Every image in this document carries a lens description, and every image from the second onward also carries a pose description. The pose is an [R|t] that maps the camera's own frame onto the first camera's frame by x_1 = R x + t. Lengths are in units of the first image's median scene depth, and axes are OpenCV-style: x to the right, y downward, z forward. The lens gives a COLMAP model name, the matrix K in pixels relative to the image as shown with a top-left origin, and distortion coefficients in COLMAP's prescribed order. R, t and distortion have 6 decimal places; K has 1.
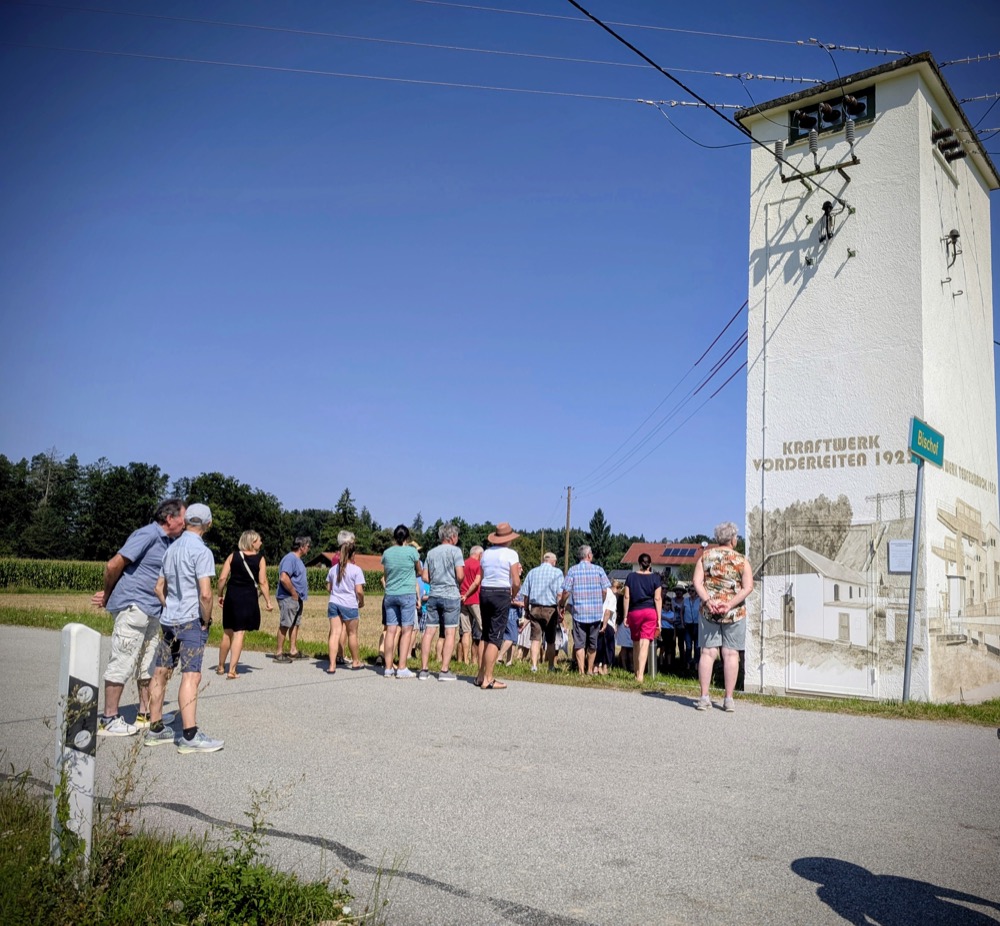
lens RADIAL K [[863.5, 0, 500.0], [0, 863.5, 463.0], [0, 0, 1]] dist [0.000687, -0.003315]
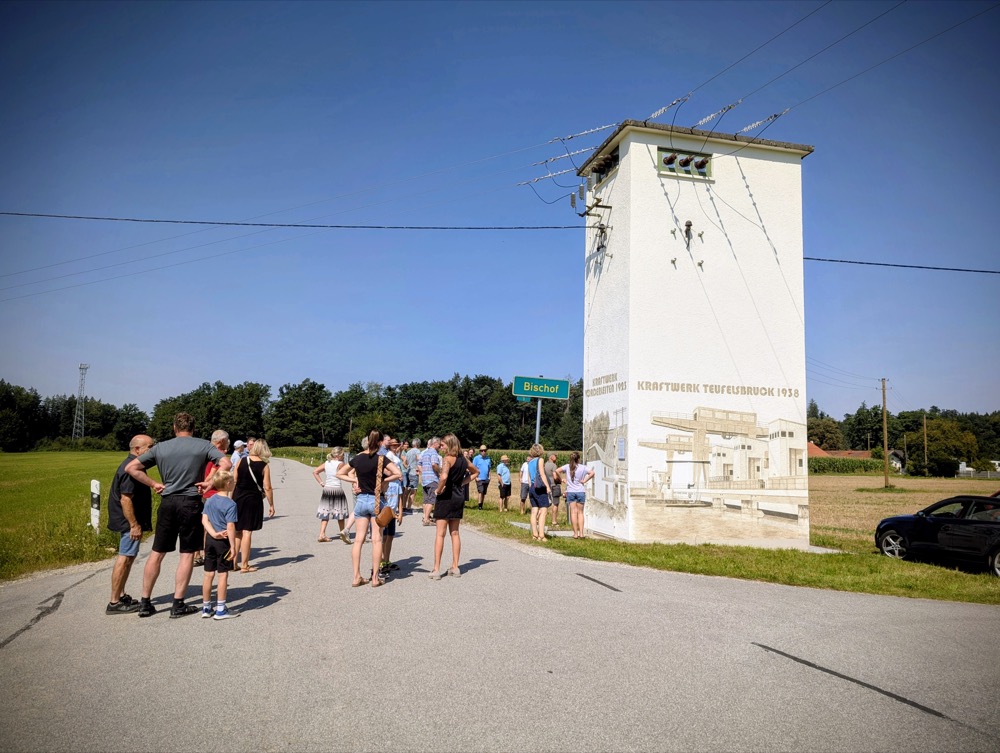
lens RADIAL K [[703.9, 0, 500.0], [0, 703.9, 376.5], [0, 0, 1]] dist [0.002091, -0.006494]
pose [[0.775611, -0.085459, -0.625399, 1.023560], [0.094220, 0.995367, -0.019164, -0.019291], [0.624139, -0.044061, 0.780070, -0.132134]]
